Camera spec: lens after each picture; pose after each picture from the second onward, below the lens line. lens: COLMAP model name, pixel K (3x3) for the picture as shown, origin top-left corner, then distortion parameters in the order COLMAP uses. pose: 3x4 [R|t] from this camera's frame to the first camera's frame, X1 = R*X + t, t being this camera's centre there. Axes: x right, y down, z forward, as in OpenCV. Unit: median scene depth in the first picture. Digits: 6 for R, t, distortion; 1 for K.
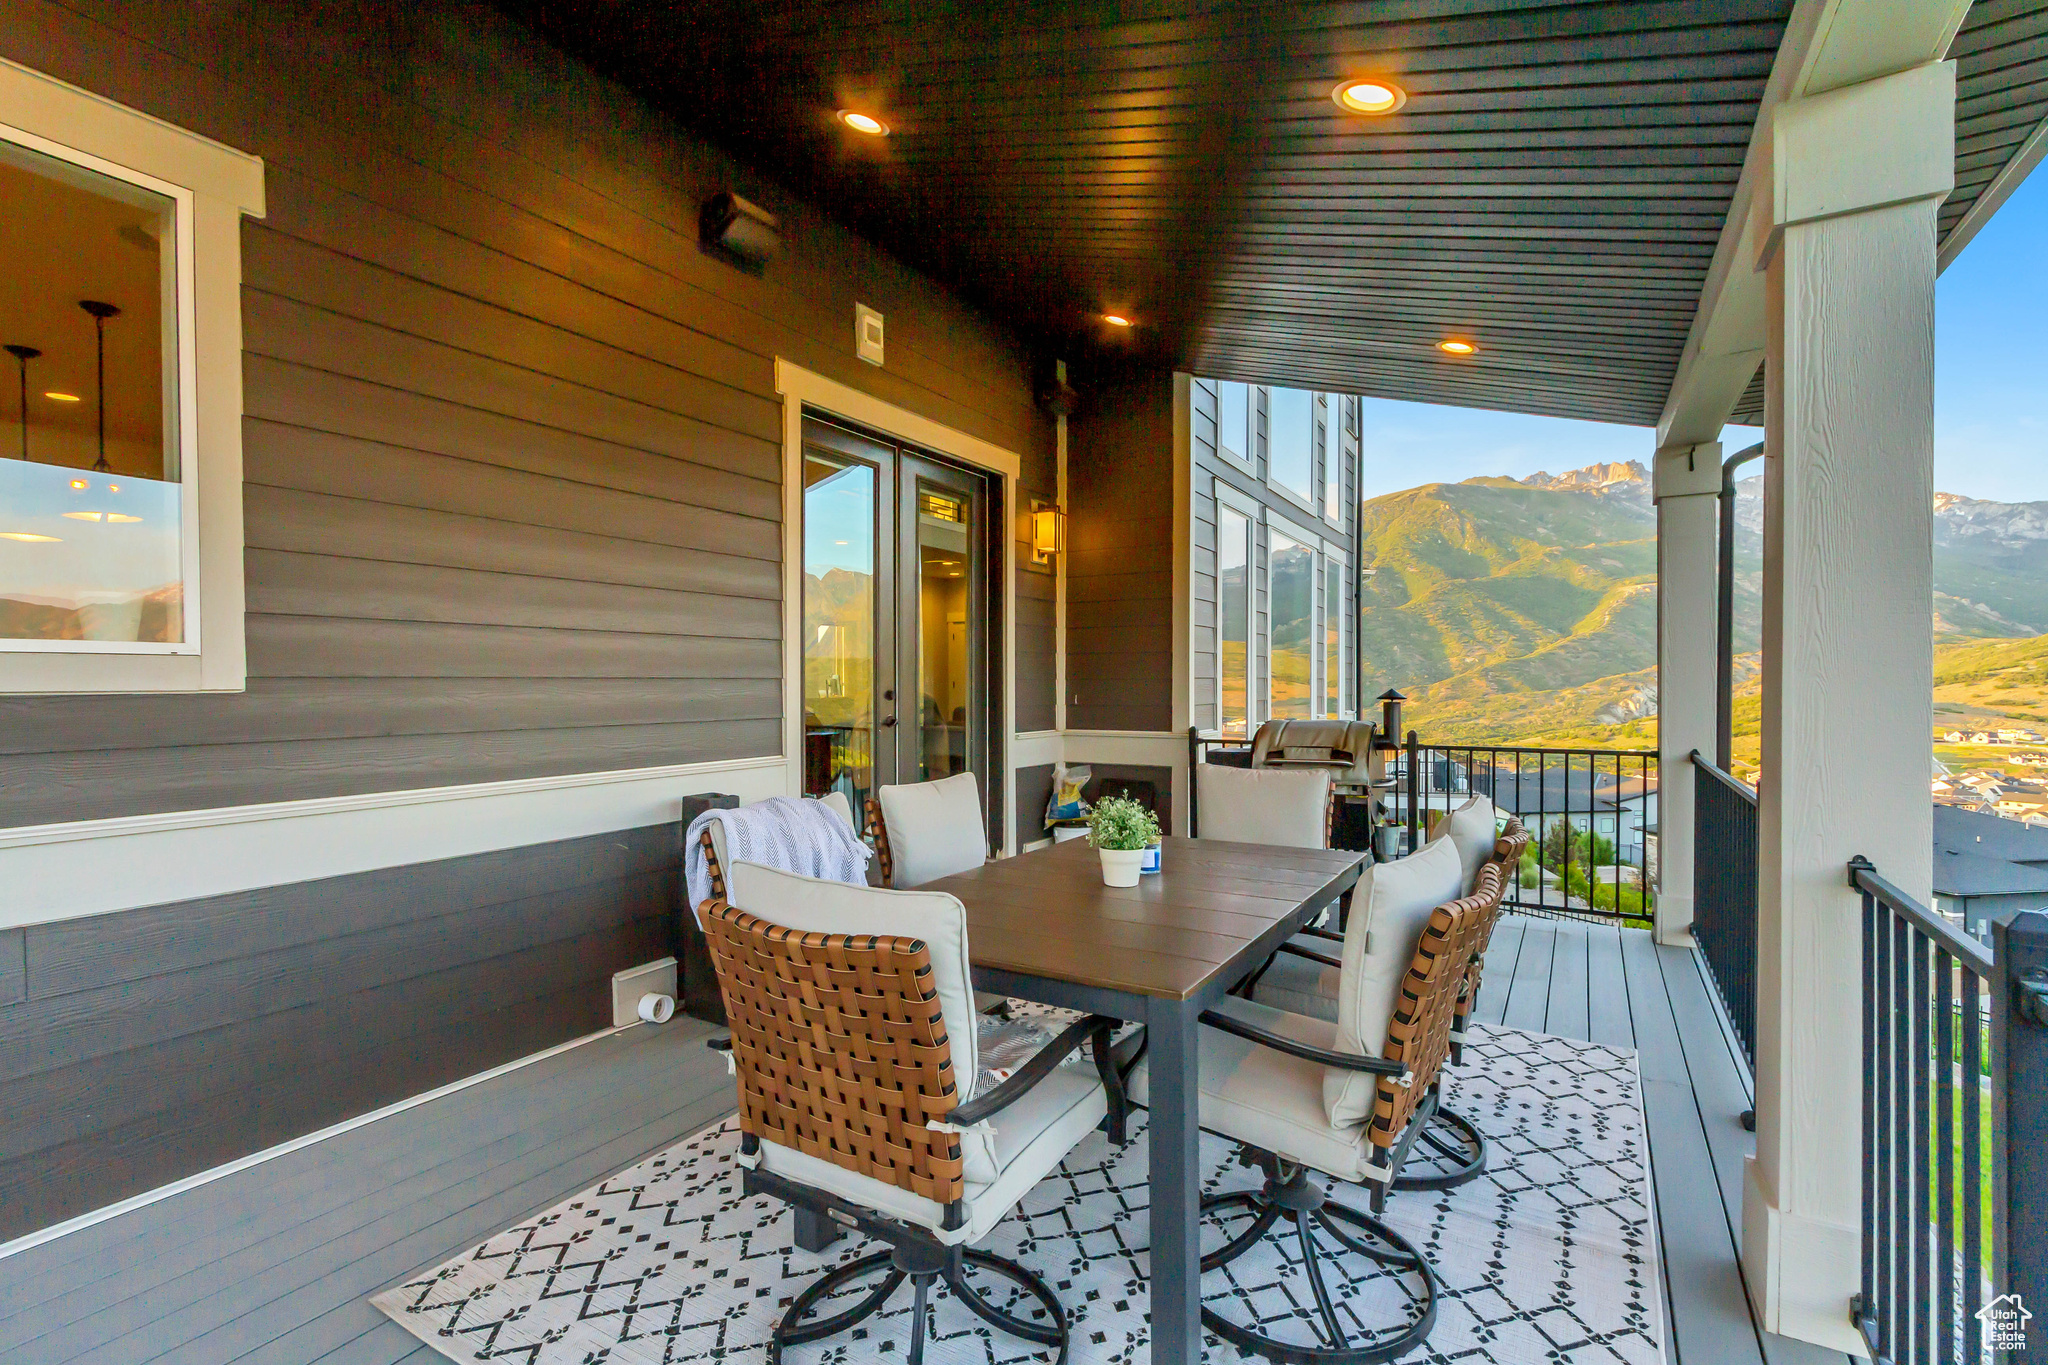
lens RADIAL K [[934.9, 0, 1018.9], [0, 934.9, 688.6], [0, 0, 1]] dist [0.005716, -0.000824]
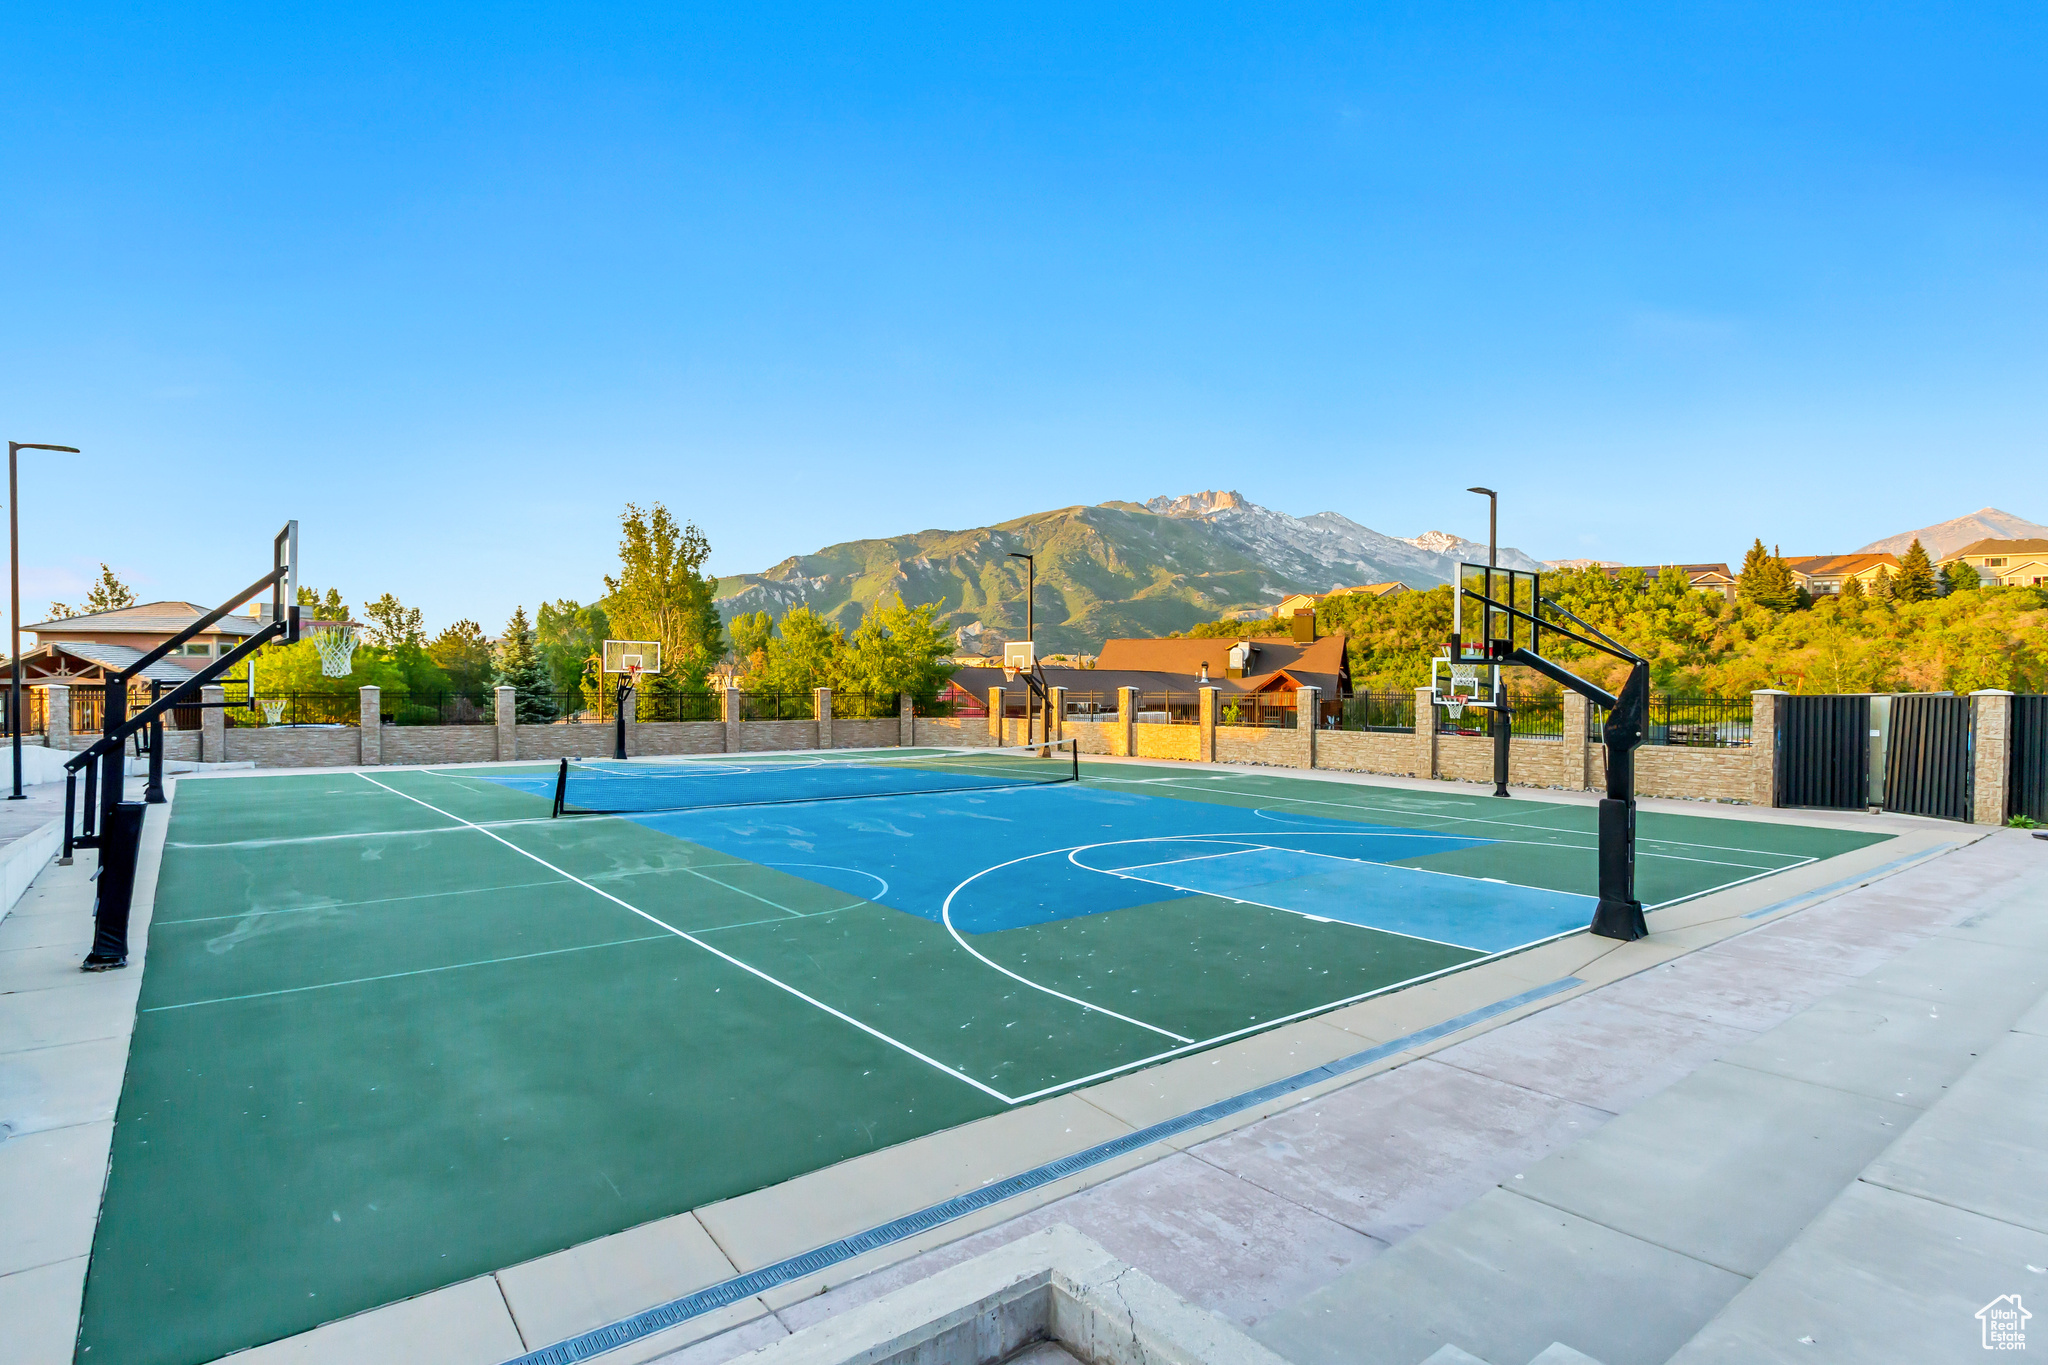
lens RADIAL K [[1128.2, 0, 1025.0], [0, 1128.2, 696.3], [0, 0, 1]] dist [0.005765, -0.000285]
pose [[0.921101, 0.001670, 0.389320, -0.137551], [-0.001802, 0.999998, -0.000028, 0.000406], [-0.389320, -0.000676, 0.921102, -0.198551]]
